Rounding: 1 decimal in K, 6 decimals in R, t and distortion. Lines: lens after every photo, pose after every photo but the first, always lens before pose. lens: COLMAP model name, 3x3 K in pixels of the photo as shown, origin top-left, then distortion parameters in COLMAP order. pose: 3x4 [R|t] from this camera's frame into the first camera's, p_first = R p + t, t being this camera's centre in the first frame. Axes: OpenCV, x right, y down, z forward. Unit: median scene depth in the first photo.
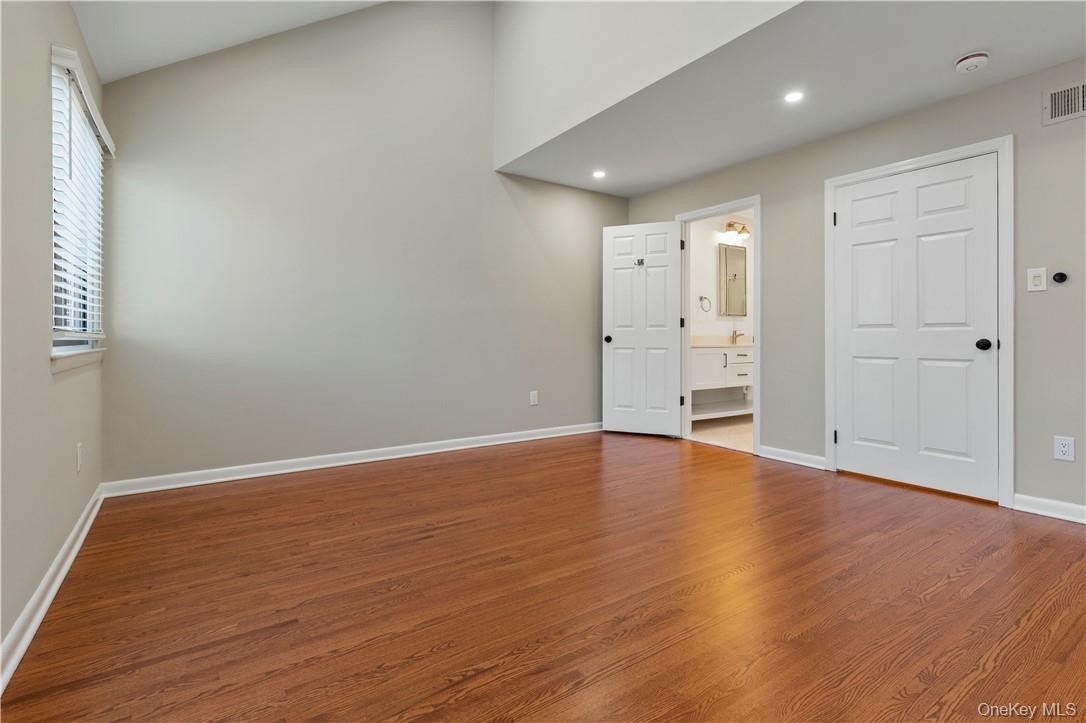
lens RADIAL K [[516.5, 0, 553.7], [0, 516.5, 337.0], [0, 0, 1]] dist [0.002353, 0.000451]
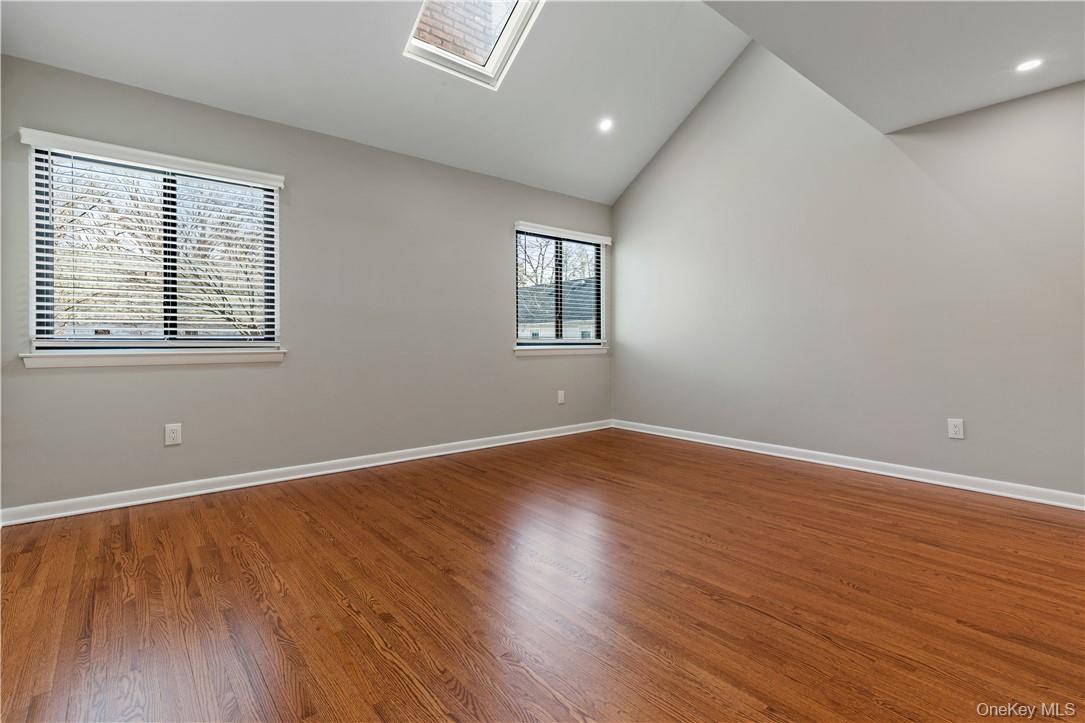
lens RADIAL K [[516.1, 0, 553.2], [0, 516.1, 337.0], [0, 0, 1]] dist [0.002353, 0.000451]
pose [[0.092217, -0.011739, -0.995670, 1.408416], [-0.001438, 0.999928, -0.011922, 0.008676], [0.995738, 0.002531, 0.092193, 0.910944]]
